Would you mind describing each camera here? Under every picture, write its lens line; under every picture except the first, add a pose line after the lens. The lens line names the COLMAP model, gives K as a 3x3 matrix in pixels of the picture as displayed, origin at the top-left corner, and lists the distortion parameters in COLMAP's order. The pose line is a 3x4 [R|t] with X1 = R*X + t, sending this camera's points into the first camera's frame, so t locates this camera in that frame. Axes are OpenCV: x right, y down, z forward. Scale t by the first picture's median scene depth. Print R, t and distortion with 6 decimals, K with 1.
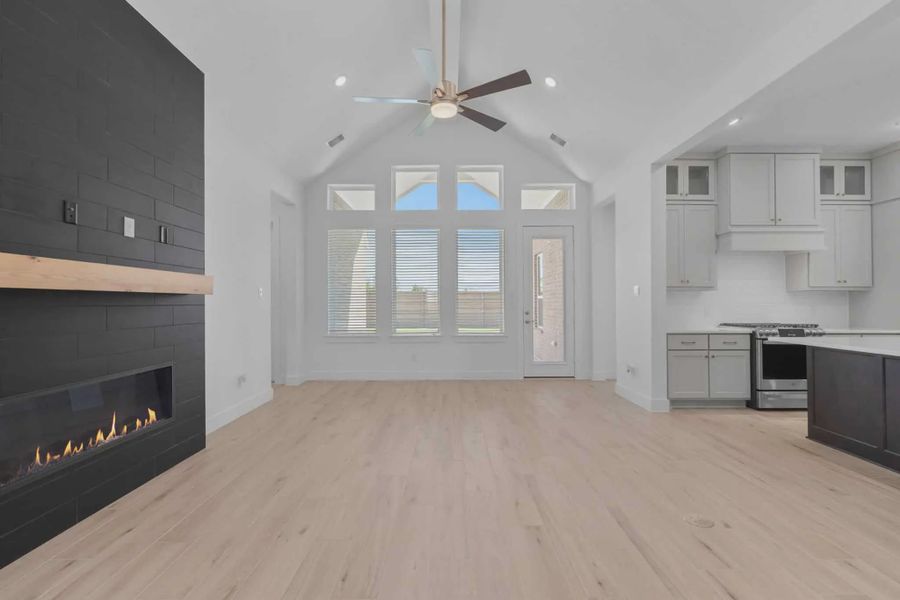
lens RADIAL K [[409.7, 0, 454.0], [0, 409.7, 297.1], [0, 0, 1]] dist [-0.005906, 0.003404]
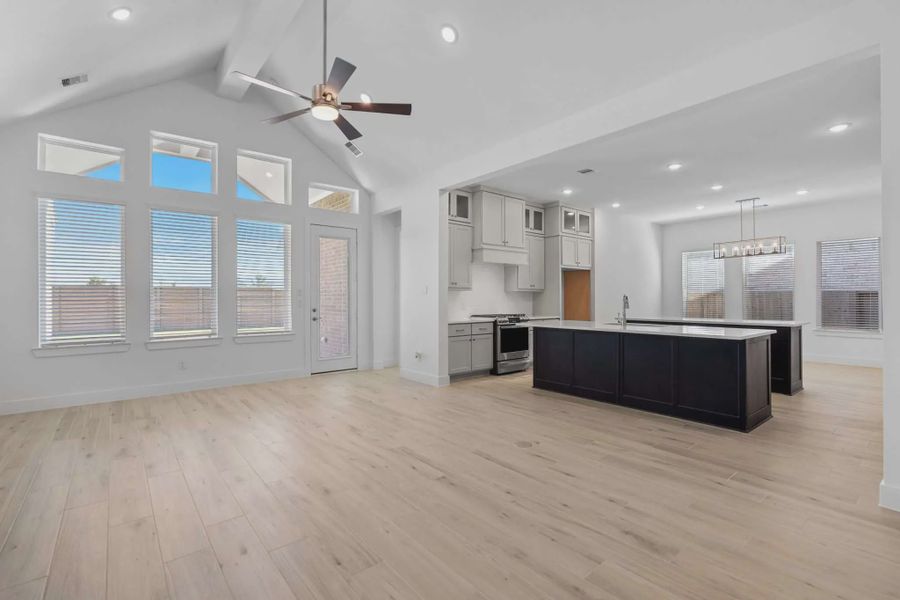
lens RADIAL K [[409.7, 0, 452.5], [0, 409.7, 298.0], [0, 0, 1]] dist [-0.005906, 0.003404]
pose [[0.772498, -0.000843, 0.635017, -0.271551], [-0.006160, 0.999942, 0.008822, -0.003556], [-0.634987, -0.010727, 0.772448, 0.000510]]
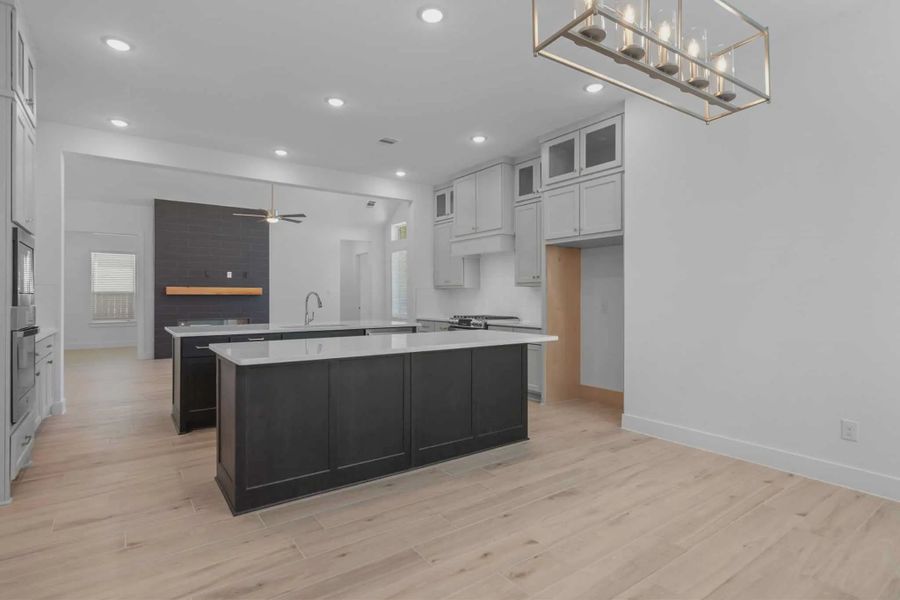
lens RADIAL K [[458.7, 0, 446.6], [0, 458.7, 296.9], [0, 0, 1]] dist [0.006498, -0.000893]
pose [[0.575480, -0.000418, -0.817816, 1.829007], [0.009840, 0.999931, 0.006413, 0.001572], [0.817757, -0.011738, 0.575444, 0.160352]]
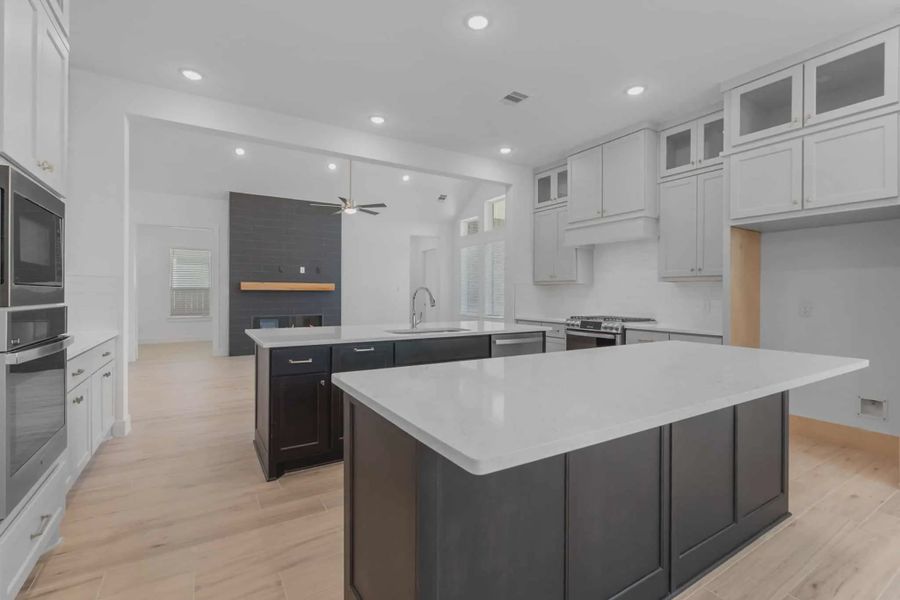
lens RADIAL K [[409.7, 0, 448.1], [0, 409.7, 295.1], [0, 0, 1]] dist [-0.005906, 0.003404]
pose [[0.517816, 0.005461, -0.855475, 1.440968], [0.004903, 0.999944, 0.009352, 0.001755], [0.855478, -0.009037, 0.517760, 0.167654]]
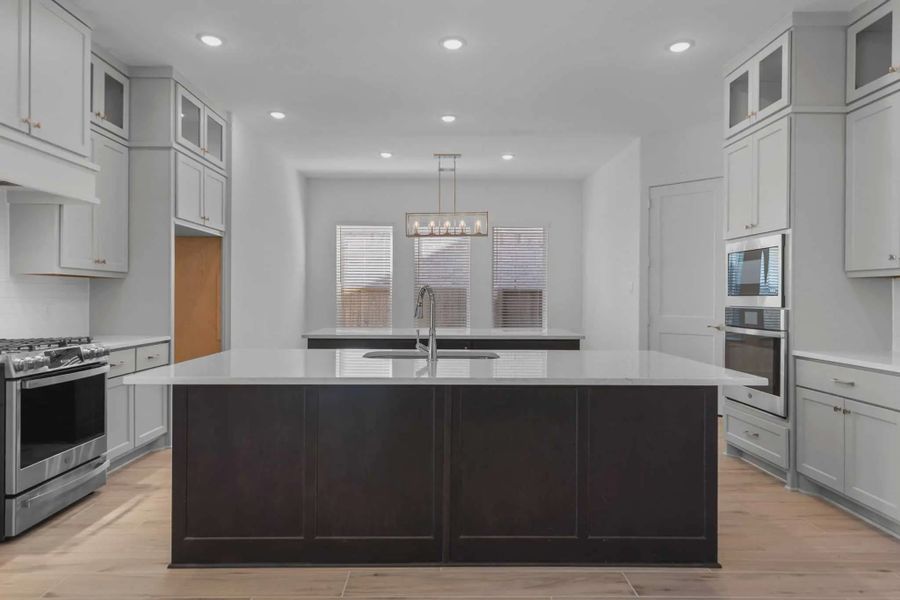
lens RADIAL K [[551.5, 0, 445.3], [0, 551.5, 293.3], [0, 0, 1]] dist [0.013960, -0.000835]
pose [[-0.004596, 0.007514, 0.999961, 0.136628], [-0.016587, 0.999834, -0.007589, 0.006773], [-0.999852, -0.016622, -0.004470, 0.514292]]
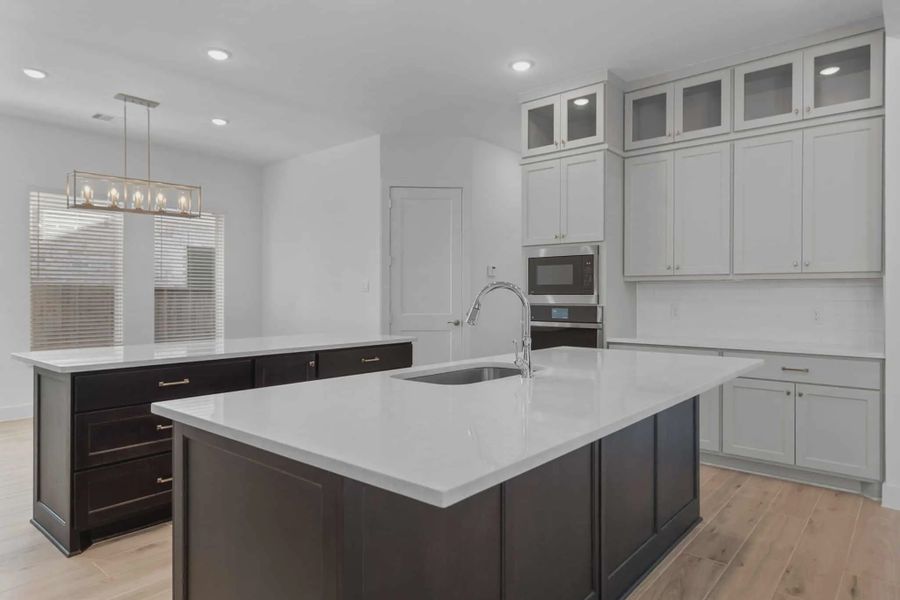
lens RADIAL K [[551.5, 0, 452.0], [0, 551.5, 294.8], [0, 0, 1]] dist [0.013960, -0.000835]
pose [[-0.755612, 0.003162, 0.655012, 0.464865], [-0.005976, 0.999913, -0.011722, 0.009239], [-0.654993, -0.012772, -0.755527, 0.922007]]
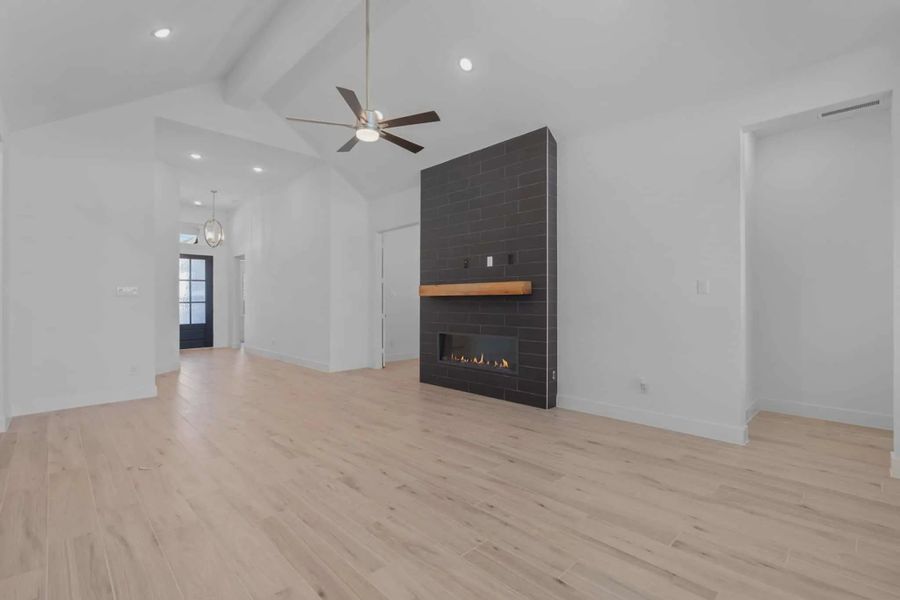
lens RADIAL K [[409.7, 0, 450.6], [0, 409.7, 297.6], [0, 0, 1]] dist [-0.005906, 0.003404]
pose [[-0.722955, 0.002715, -0.690890, 0.387337], [0.013321, 0.999861, -0.010011, 0.010793], [0.690767, -0.016441, -0.722891, 1.267653]]
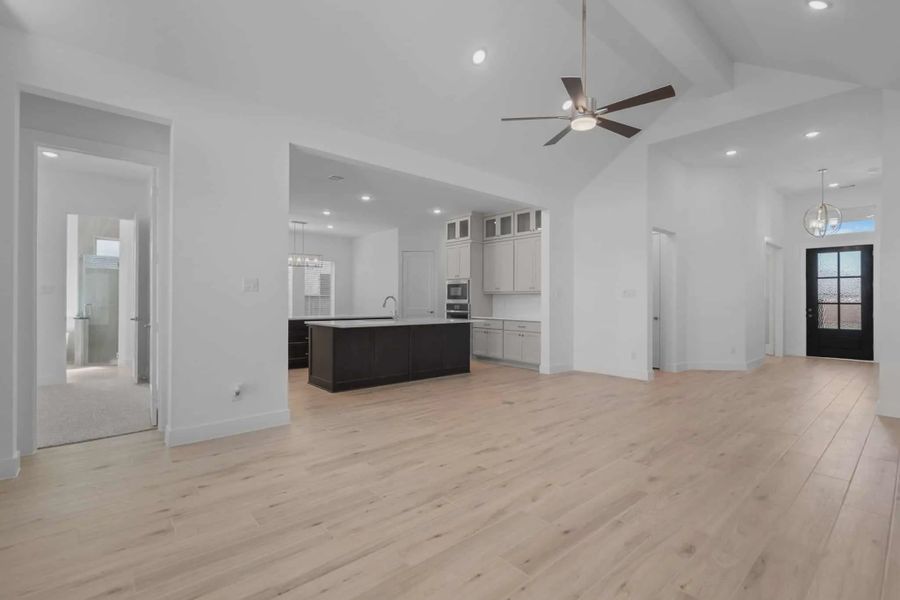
lens RADIAL K [[409.7, 0, 448.2], [0, 409.7, 298.6], [0, 0, 1]] dist [-0.005906, 0.003404]
pose [[-0.645913, 0.002541, 0.763407, -0.394594], [-0.011324, 0.999853, -0.012909, 0.017035], [-0.763327, -0.016983, -0.645789, 1.252547]]
